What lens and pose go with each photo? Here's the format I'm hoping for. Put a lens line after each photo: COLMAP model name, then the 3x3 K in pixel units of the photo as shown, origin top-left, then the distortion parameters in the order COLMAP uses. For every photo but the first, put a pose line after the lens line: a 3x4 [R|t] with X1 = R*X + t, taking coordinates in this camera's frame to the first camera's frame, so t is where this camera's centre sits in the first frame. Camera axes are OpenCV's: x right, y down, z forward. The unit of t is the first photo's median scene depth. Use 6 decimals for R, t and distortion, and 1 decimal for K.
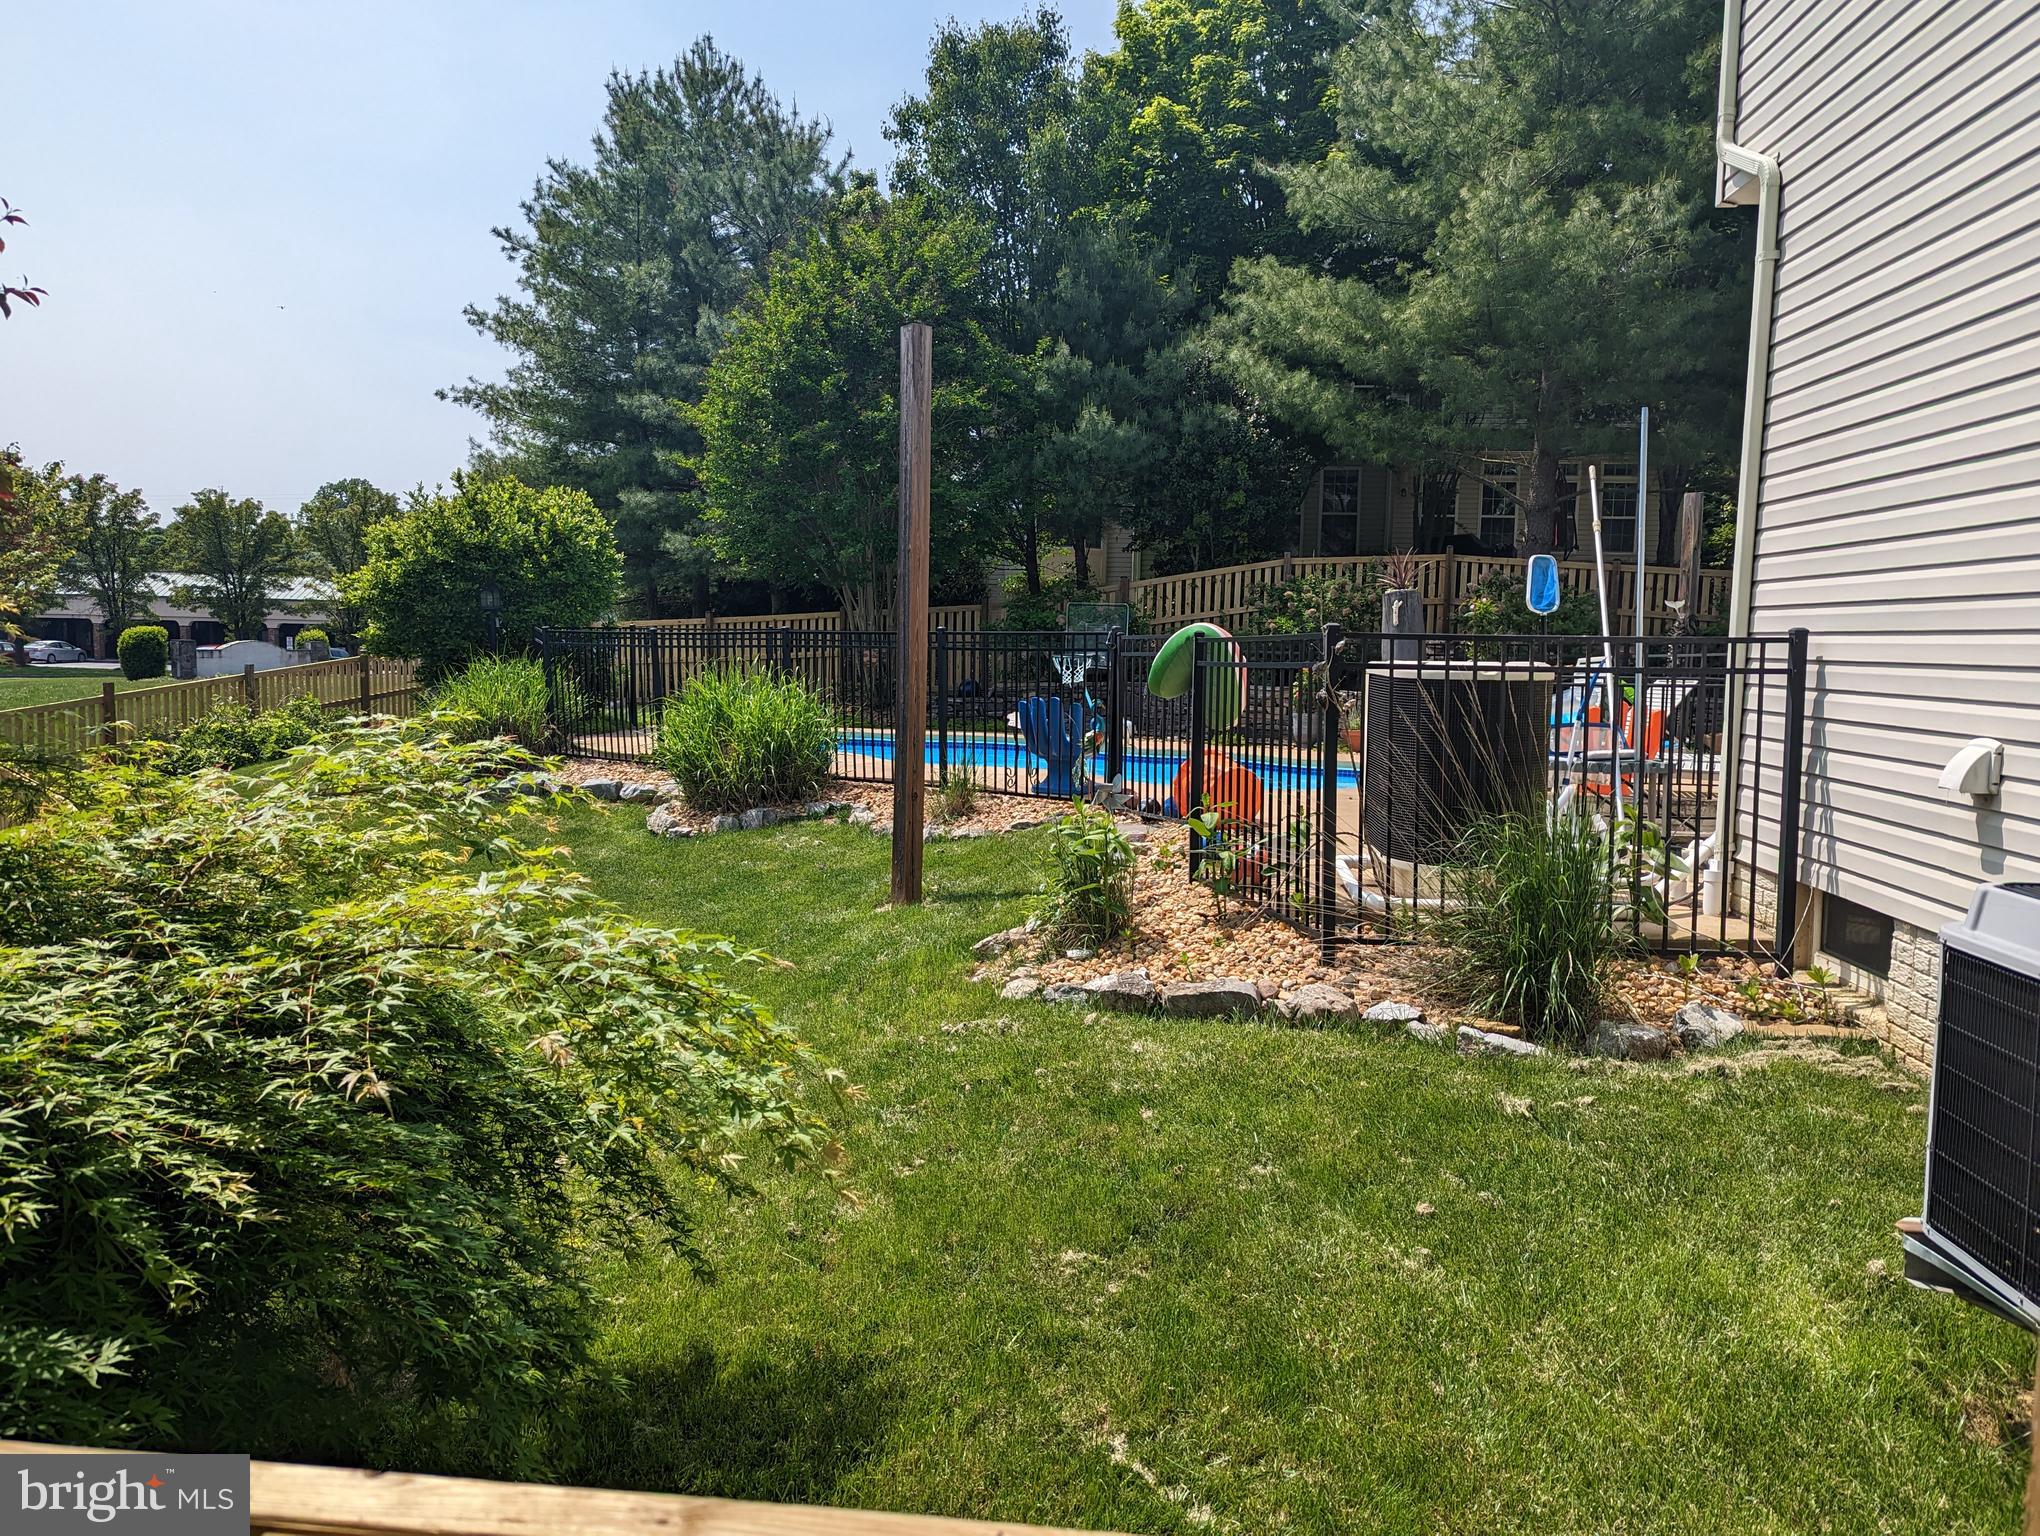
lens RADIAL K [[1441.9, 0, 1023.3], [0, 1441.9, 761.3], [0, 0, 1]] dist [0.005807, 0.000766]
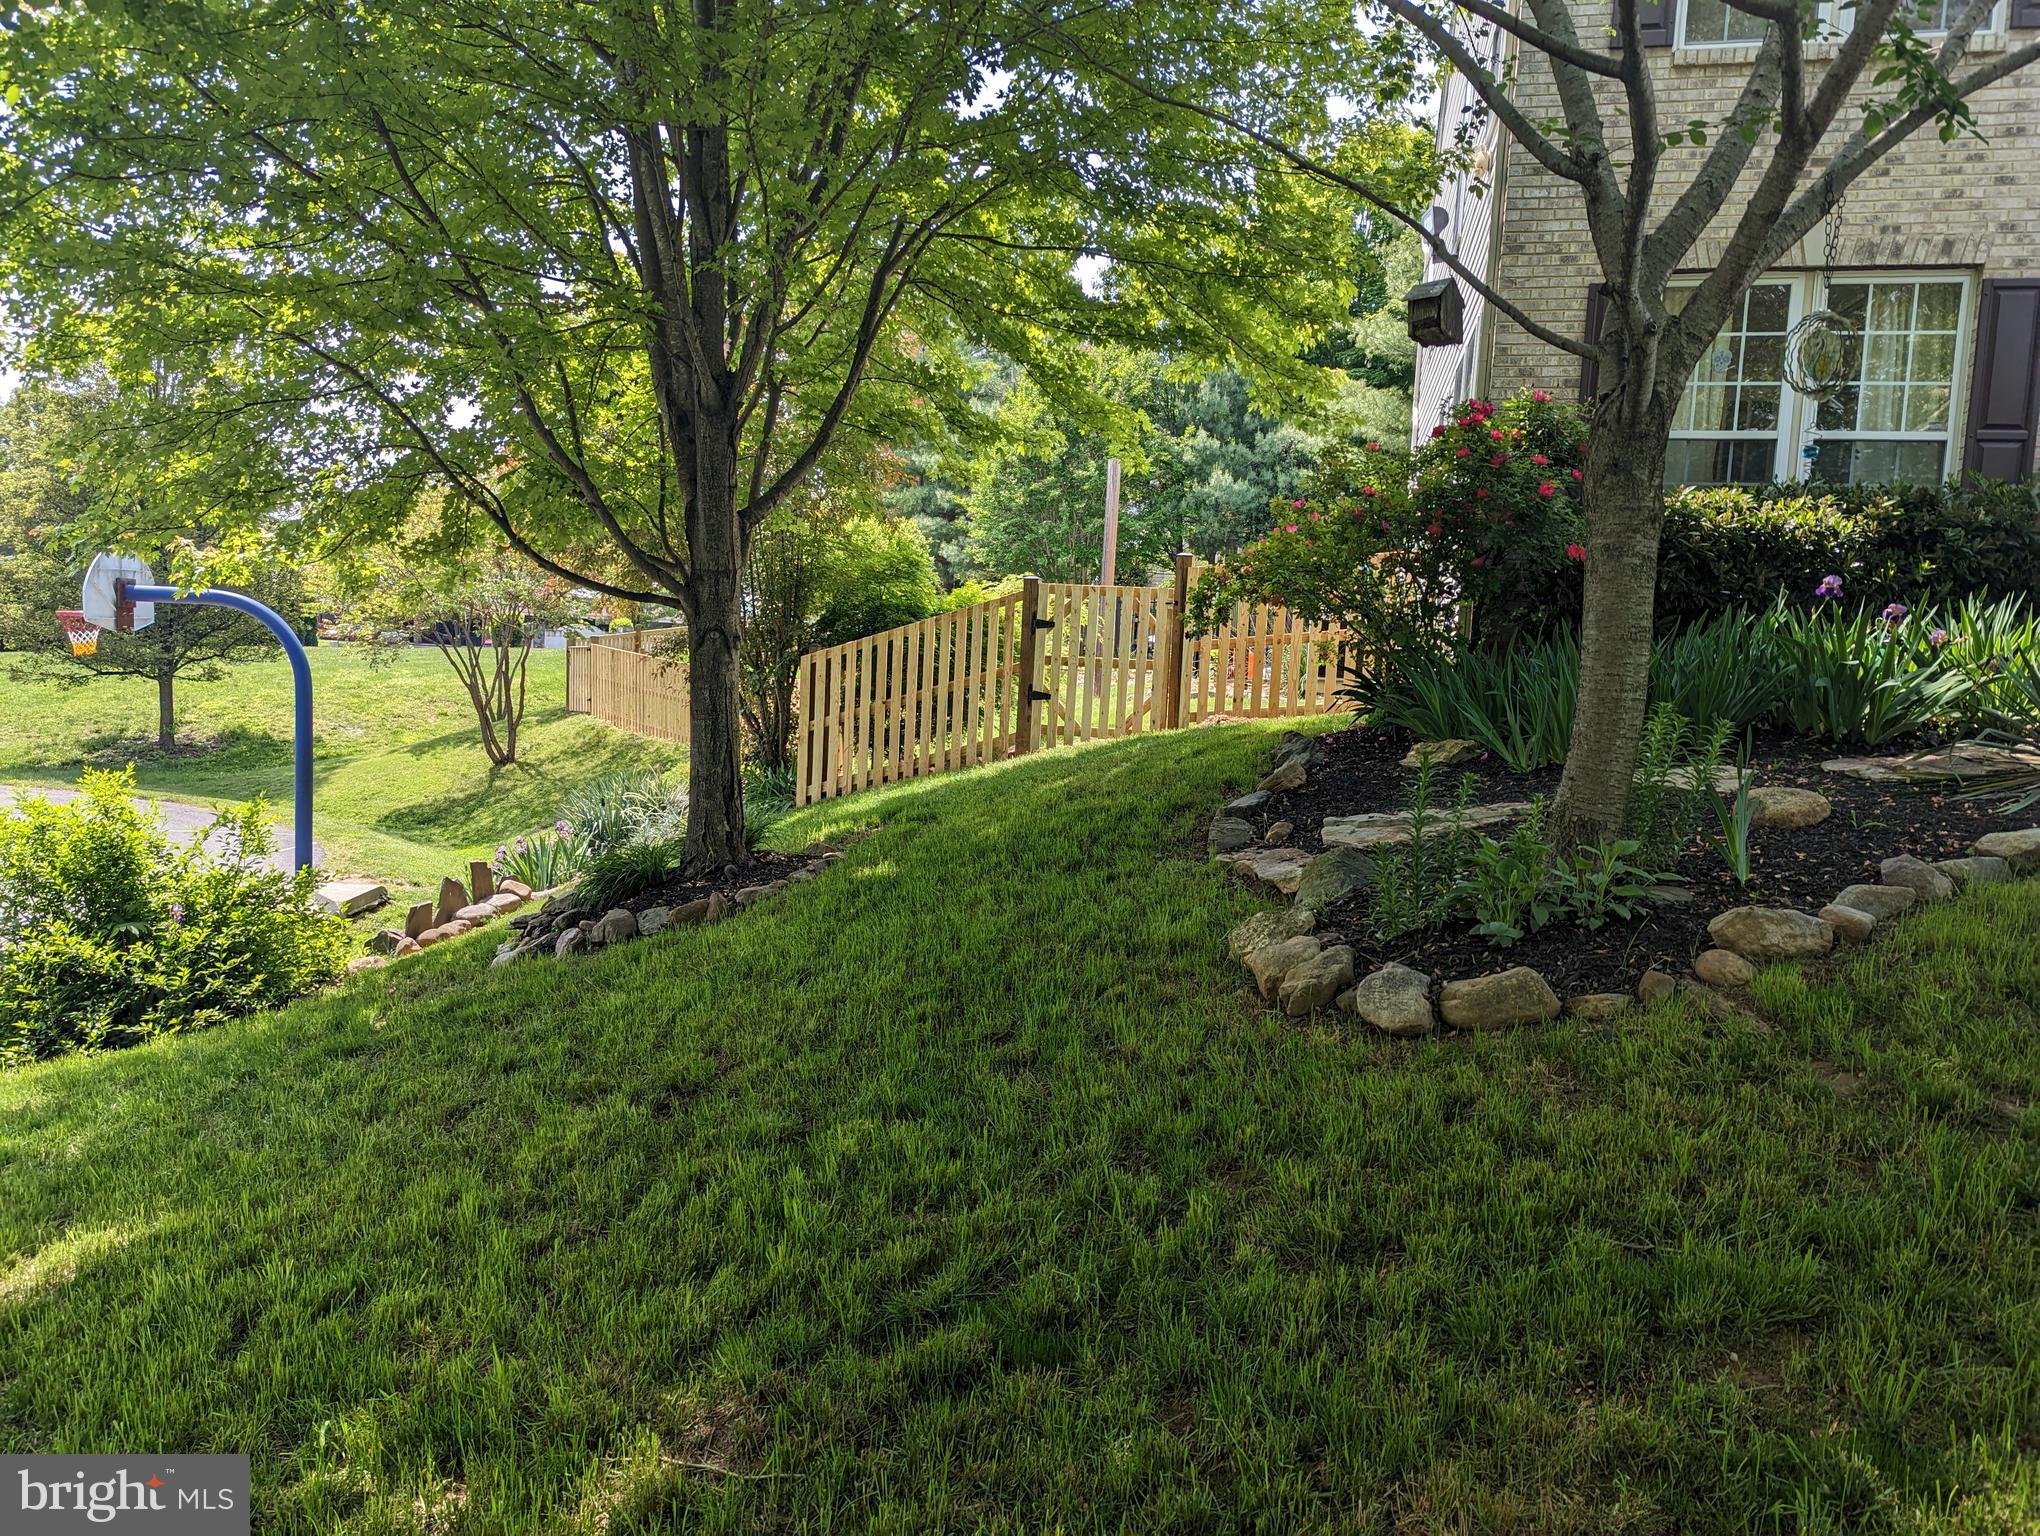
lens RADIAL K [[1441.9, 0, 1017.3], [0, 1441.9, 774.7], [0, 0, 1]] dist [0.005807, 0.000766]
pose [[0.994702, 0.037883, -0.095562, -0.008510], [-0.038632, 0.999235, -0.006004, 0.103174], [0.095262, 0.009664, 0.995405, -0.579730]]
